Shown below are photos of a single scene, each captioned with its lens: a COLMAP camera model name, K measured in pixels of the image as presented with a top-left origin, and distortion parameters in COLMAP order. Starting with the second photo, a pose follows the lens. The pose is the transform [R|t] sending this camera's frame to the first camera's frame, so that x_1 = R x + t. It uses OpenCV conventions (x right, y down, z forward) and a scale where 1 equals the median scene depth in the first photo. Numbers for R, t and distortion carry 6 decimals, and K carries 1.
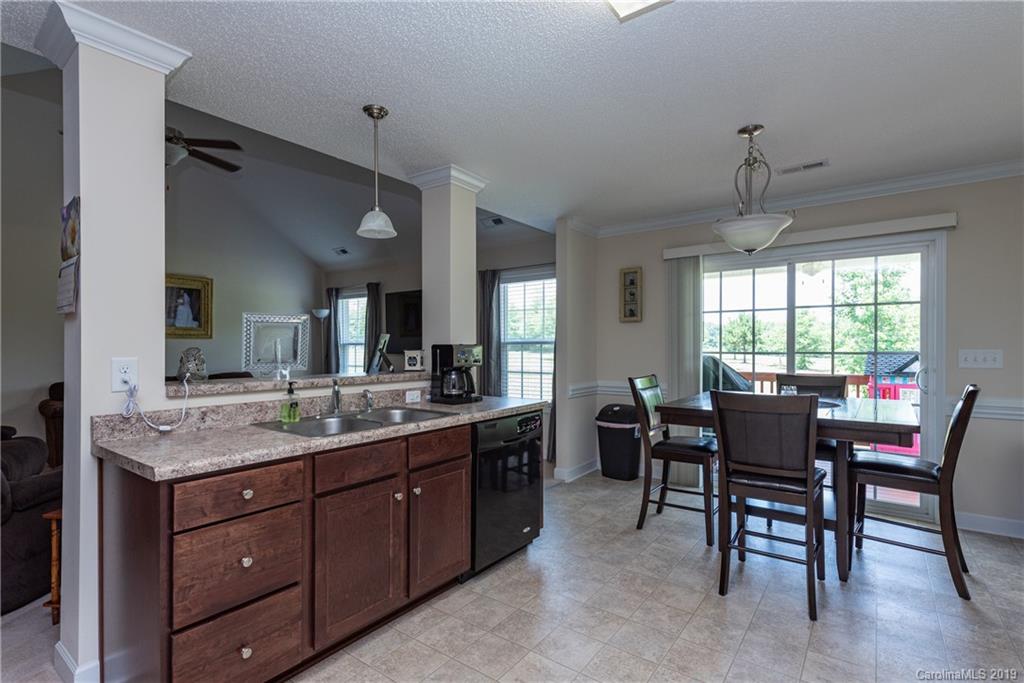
lens RADIAL K [[485.9, 0, 514.1], [0, 485.9, 349.2], [0, 0, 1]] dist [0.011399, -0.000819]
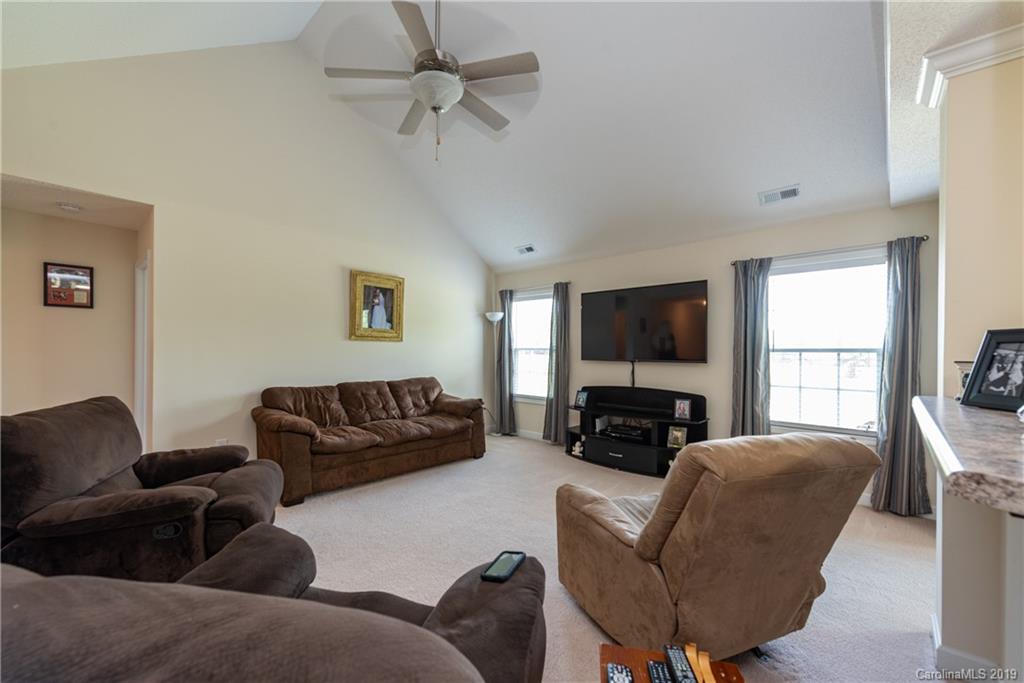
lens RADIAL K [[408.7, 0, 505.6], [0, 408.7, 347.8], [0, 0, 1]] dist [-0.003379, -0.001352]
pose [[0.992779, 0.010881, -0.119464, -0.761172], [-0.012785, 0.999803, -0.015179, -0.000651], [0.119275, 0.016597, 0.992723, 0.562002]]
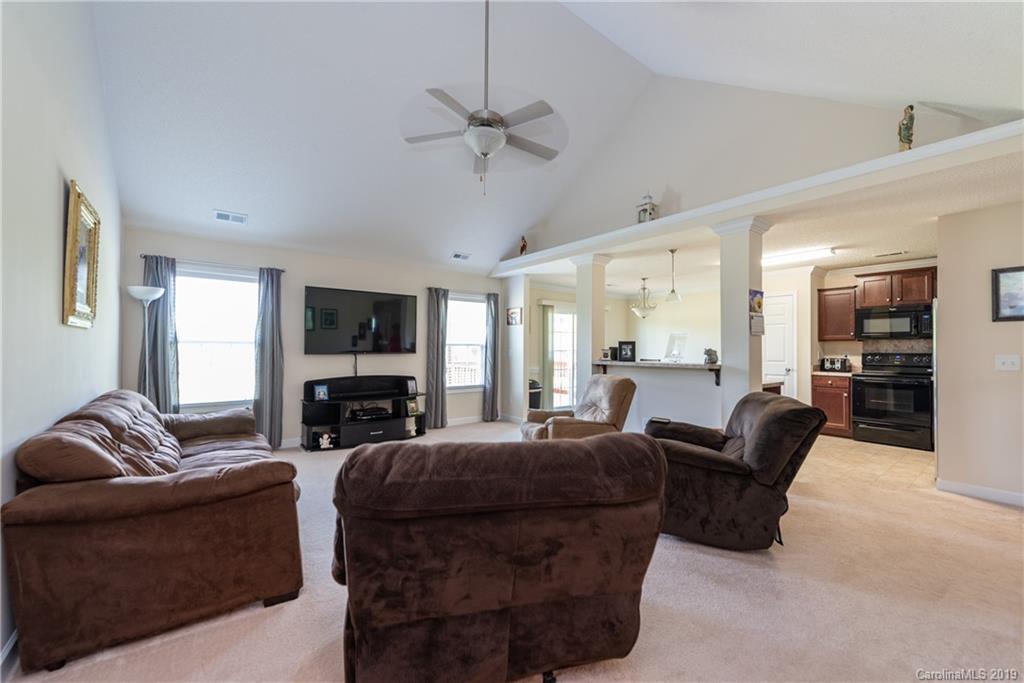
lens RADIAL K [[408.7, 0, 509.7], [0, 408.7, 338.1], [0, 0, 1]] dist [-0.003379, -0.001352]
pose [[0.228977, 0.023608, 0.973145, -2.189503], [-0.001877, 0.999715, -0.023811, -0.006605], [-0.973430, 0.003626, 0.228956, 1.145194]]
